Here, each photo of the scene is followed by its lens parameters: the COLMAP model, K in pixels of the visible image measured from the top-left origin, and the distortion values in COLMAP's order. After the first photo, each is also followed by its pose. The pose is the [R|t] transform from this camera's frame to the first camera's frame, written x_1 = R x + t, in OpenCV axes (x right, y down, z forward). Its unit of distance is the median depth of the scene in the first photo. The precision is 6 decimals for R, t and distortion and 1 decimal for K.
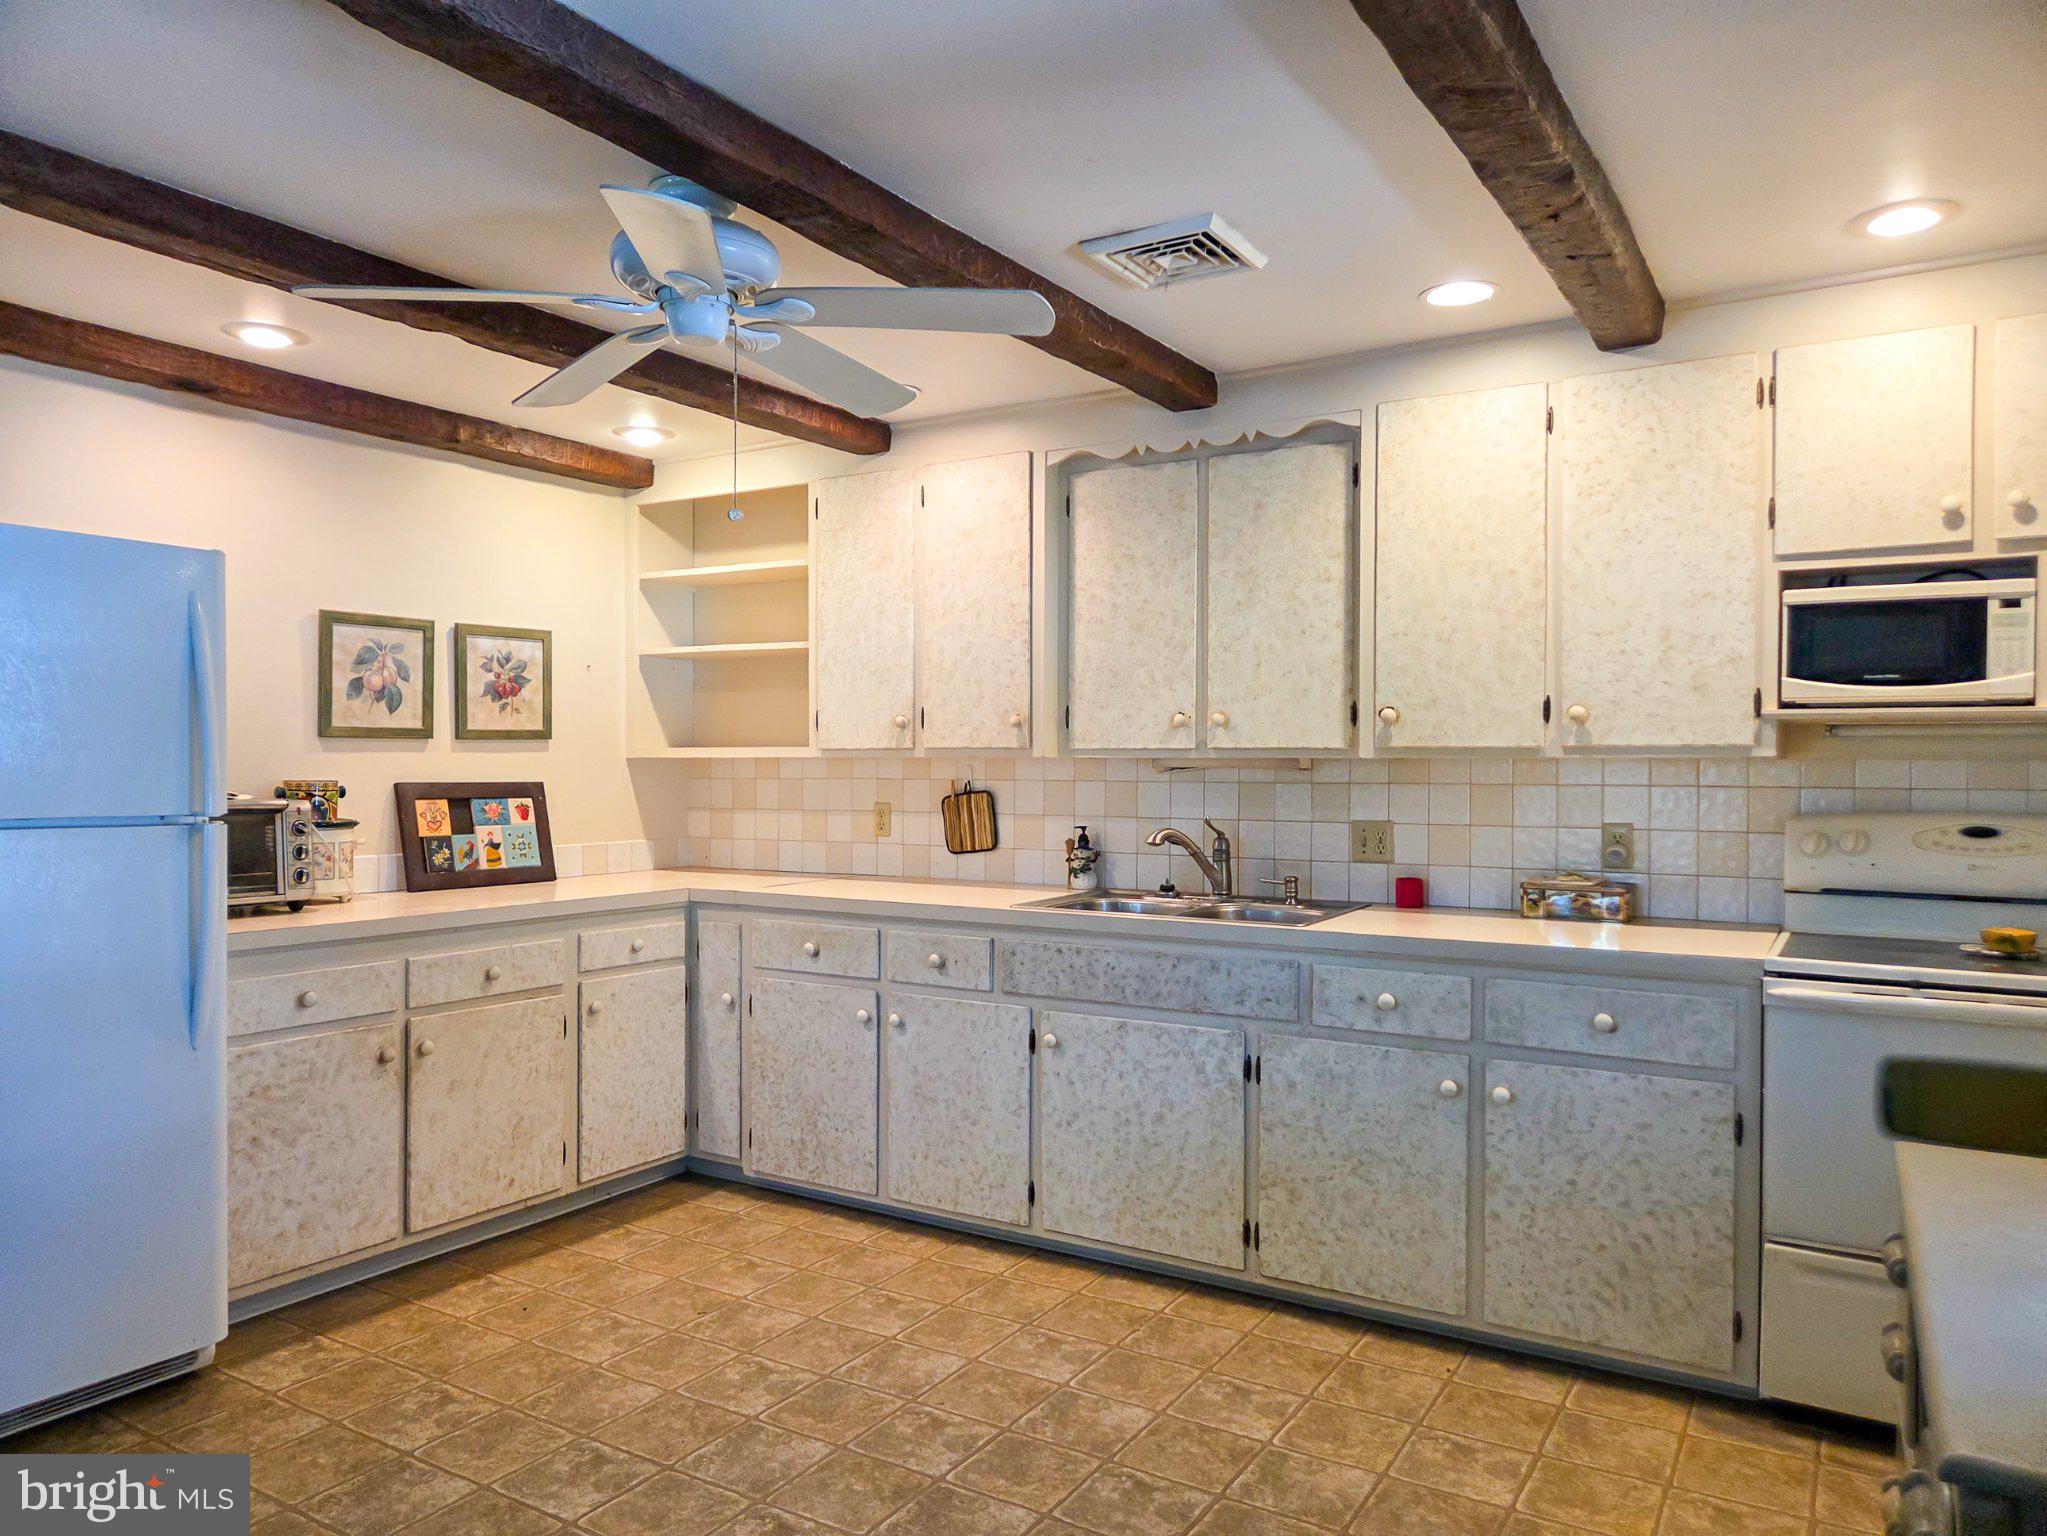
lens RADIAL K [[1409.7, 0, 1031.1], [0, 1409.7, 769.9], [0, 0, 1]] dist [0.003710, 0.000158]
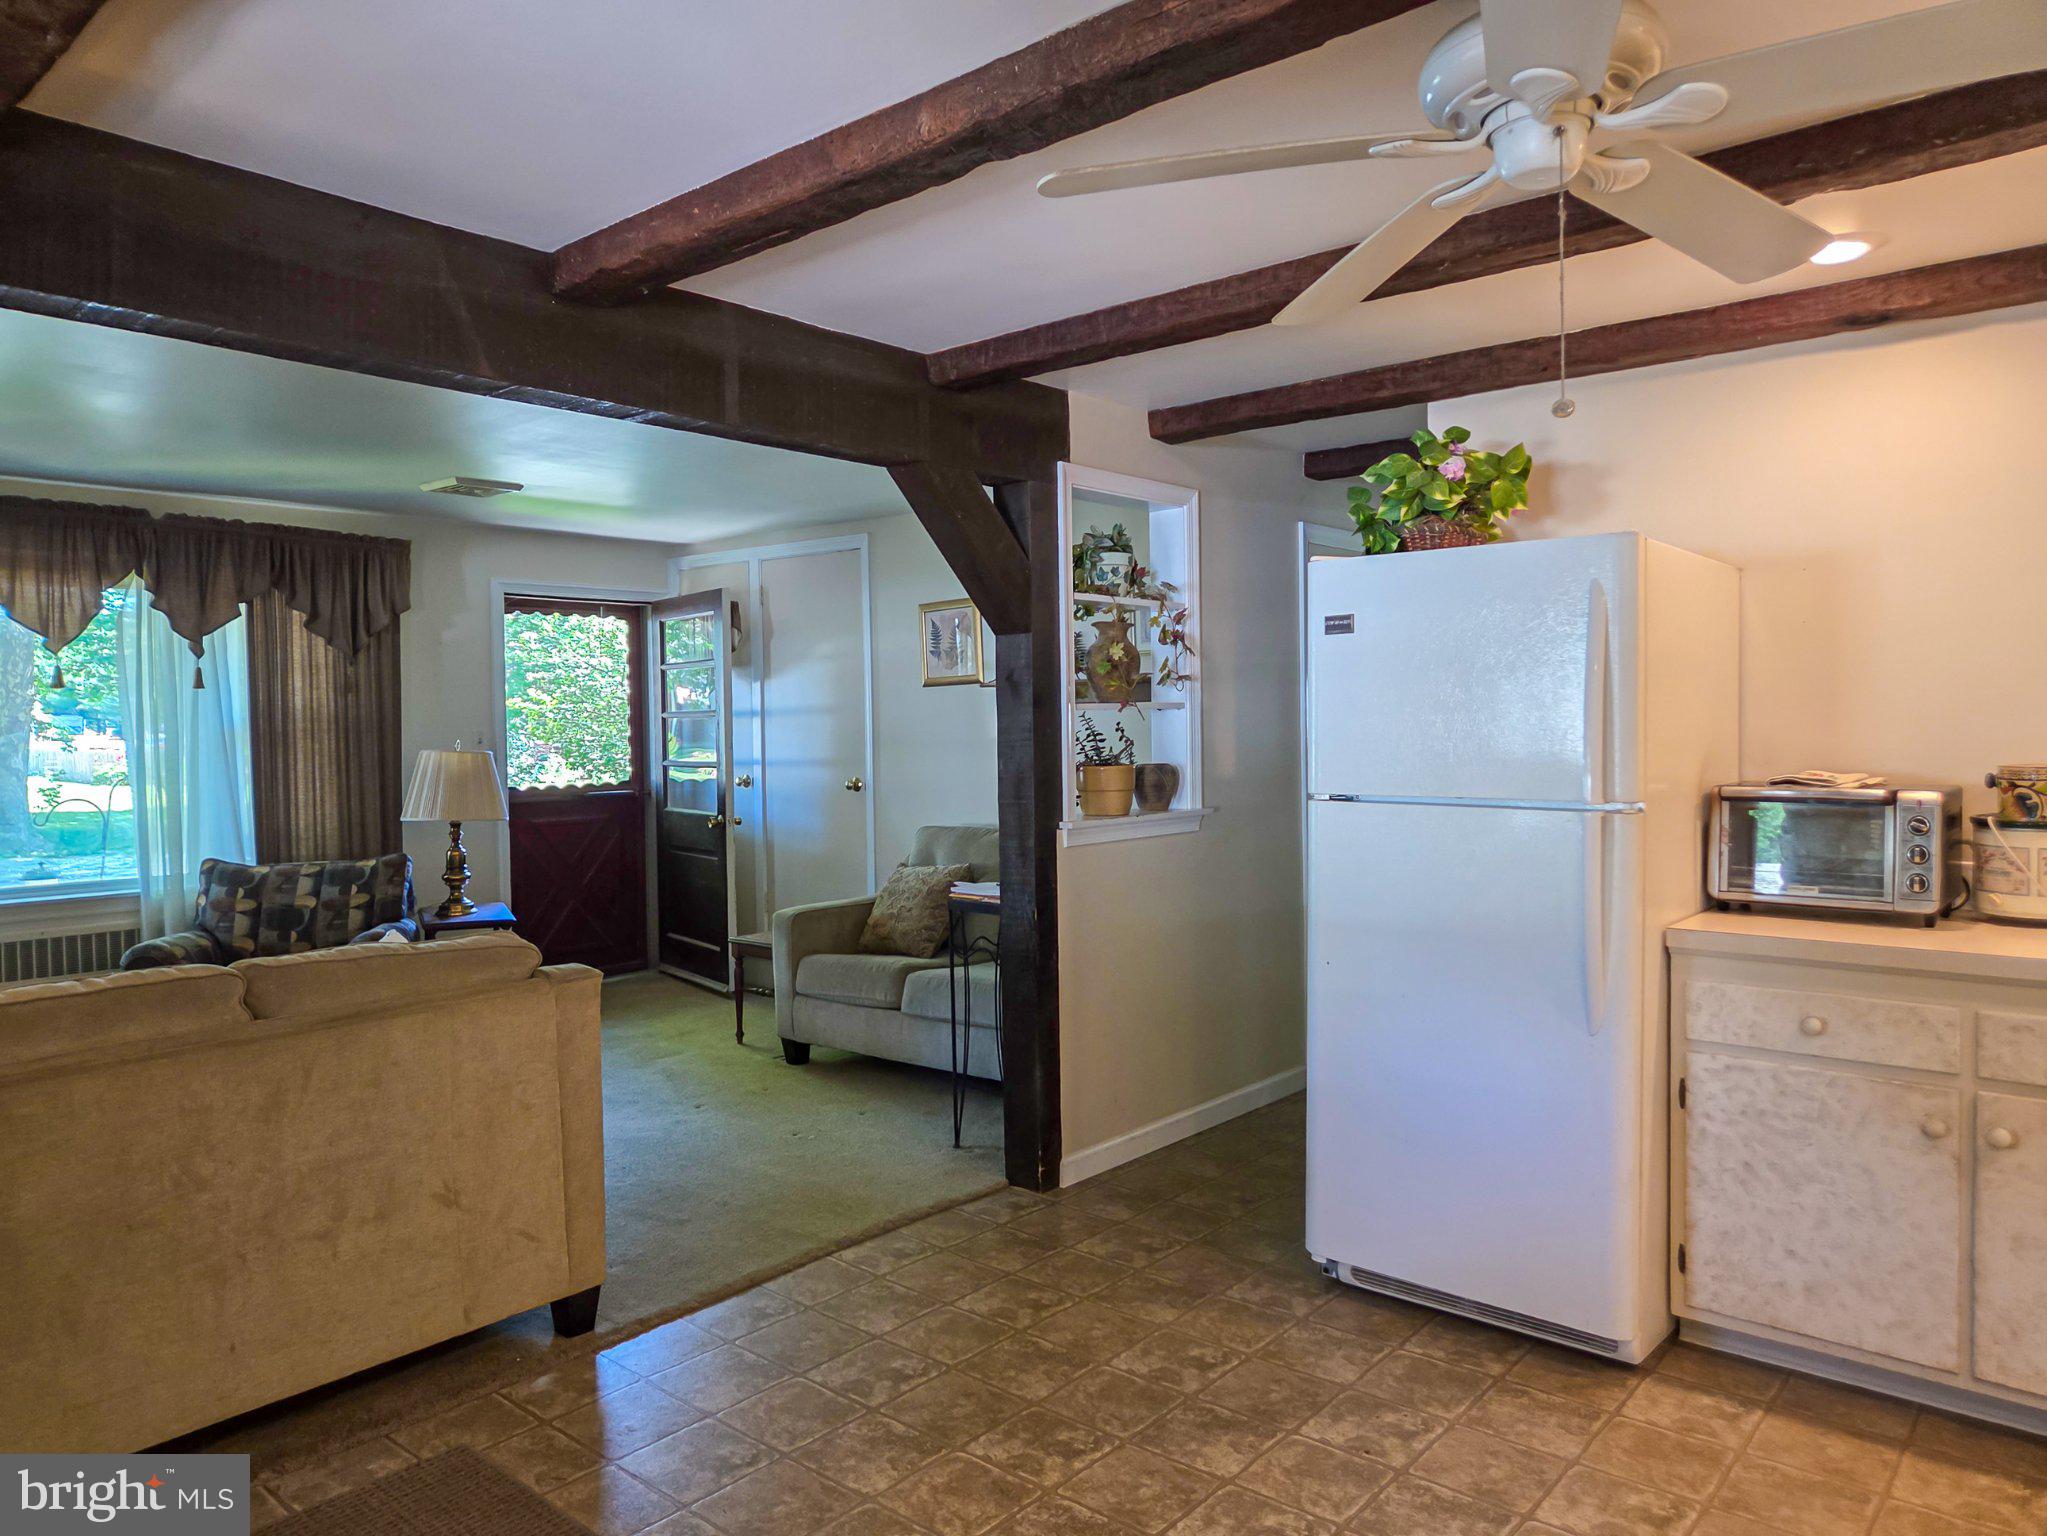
lens RADIAL K [[1414.9, 0, 981.7], [0, 1414.9, 746.9], [0, 0, 1]] dist [0.011362, 0.000107]
pose [[-0.177358, 0.011985, -0.984073, 0.402246], [0.008038, 0.999910, 0.010729, -0.018268], [0.984114, -0.006007, -0.177438, 0.635866]]
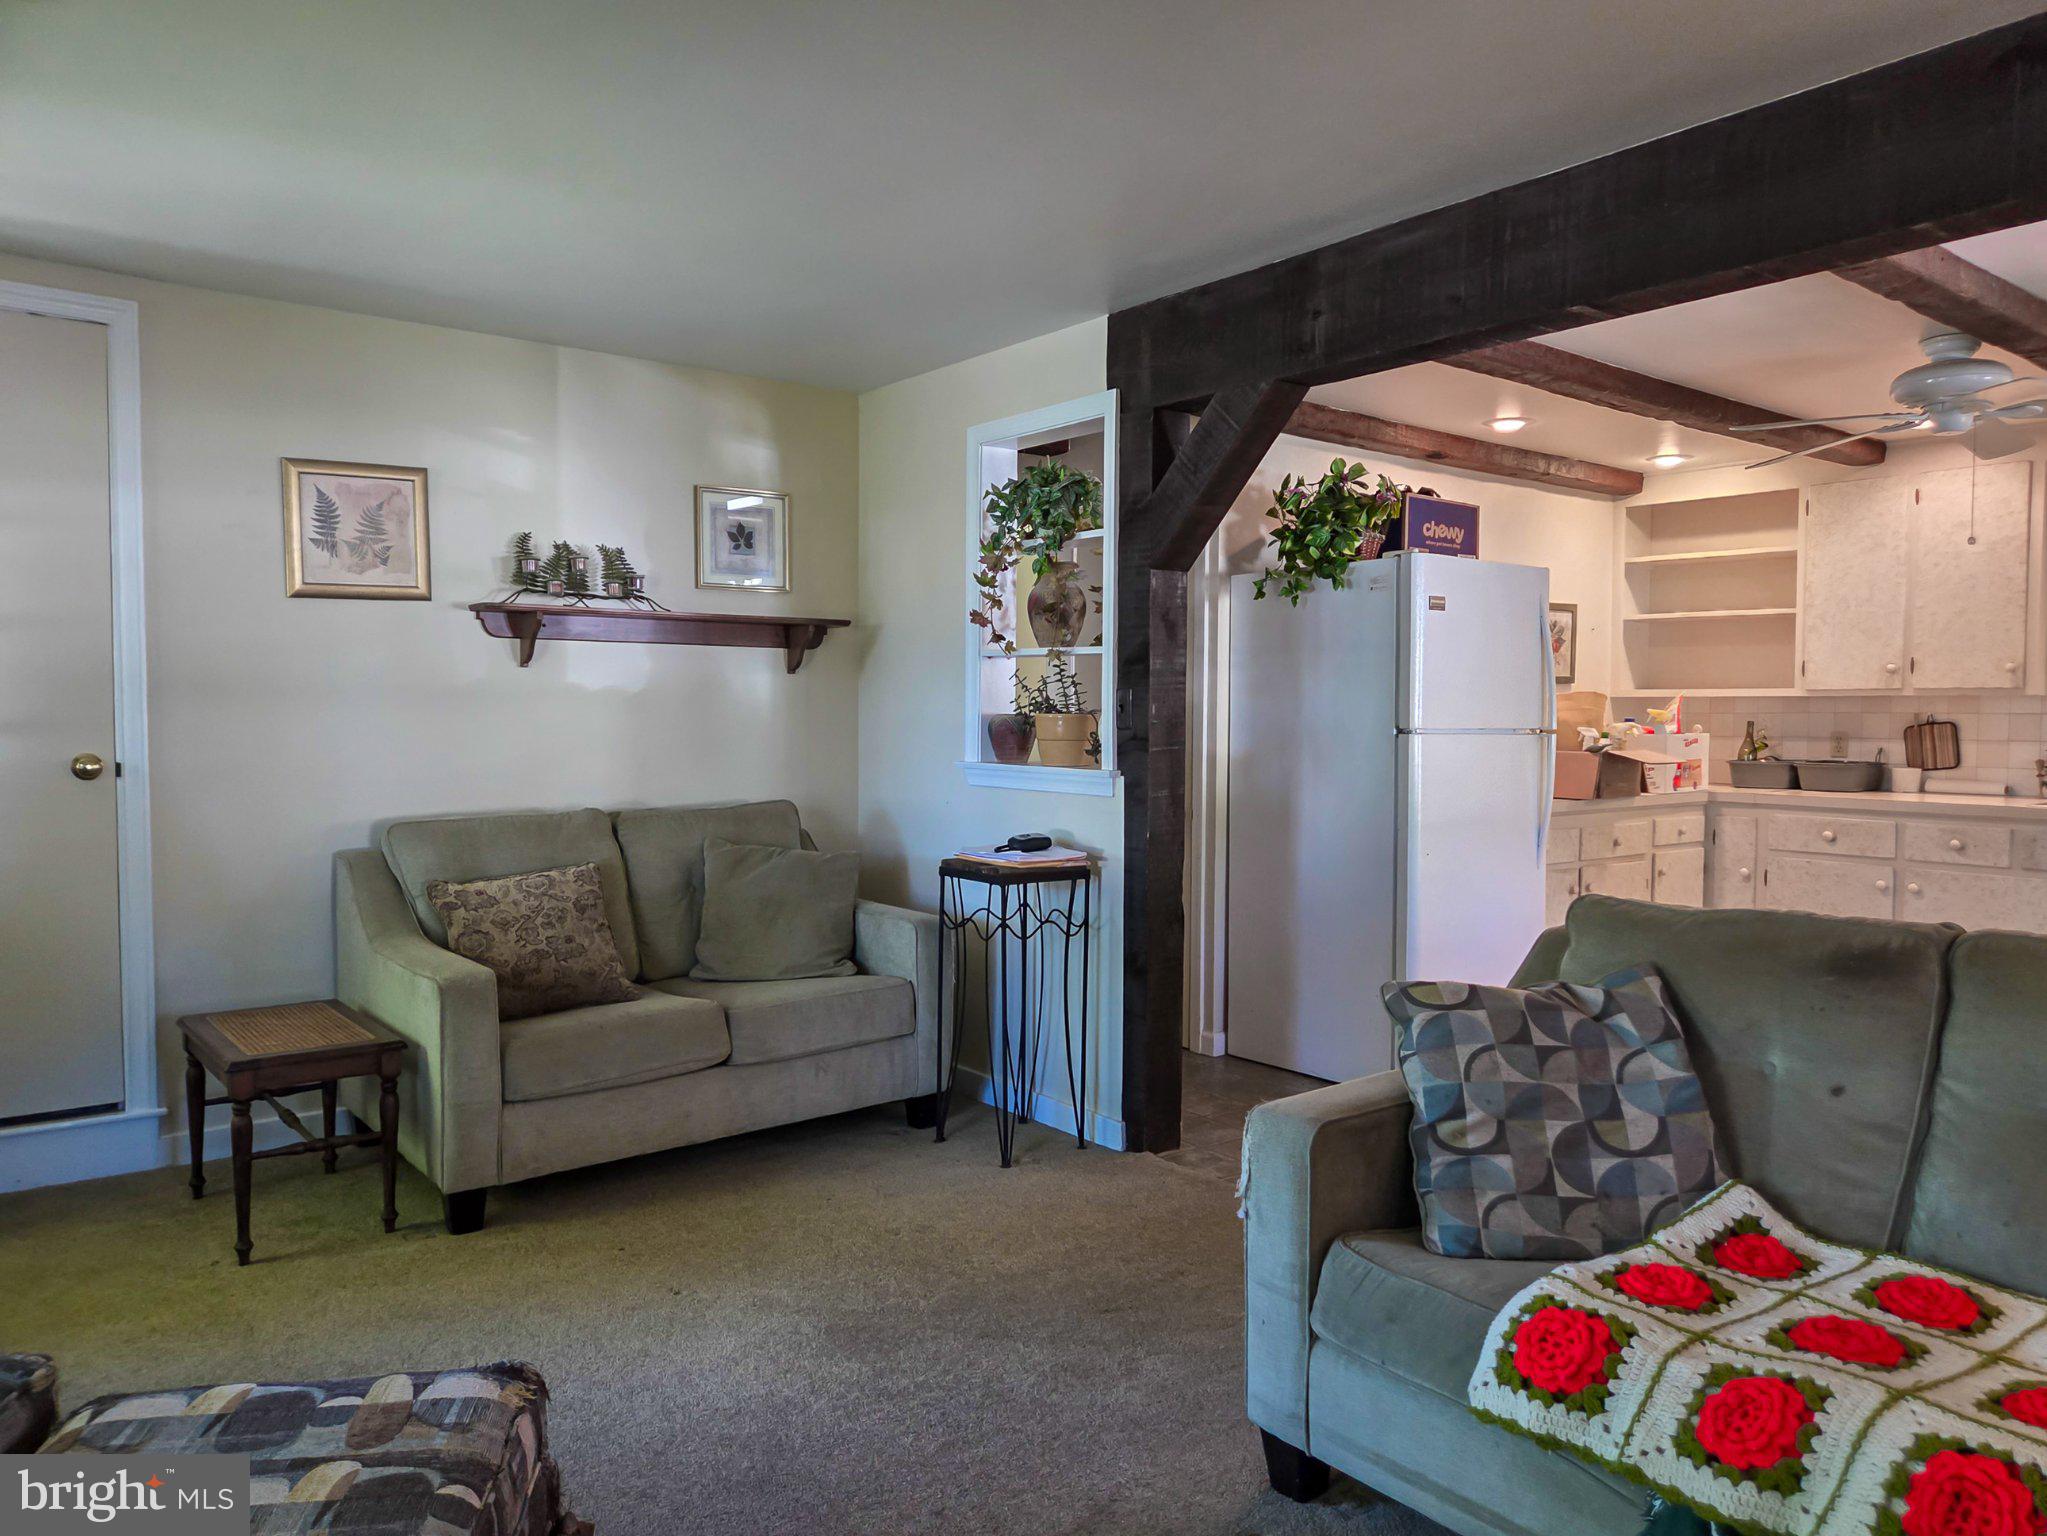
lens RADIAL K [[1423.2, 0, 1054.5], [0, 1423.2, 765.0], [0, 0, 1]] dist [0.005528, 0.003257]
pose [[0.943467, 0.015105, -0.331123, -0.478536], [-0.003258, 0.999336, 0.036303, 0.012367], [0.331452, -0.033172, 0.942889, -0.641953]]
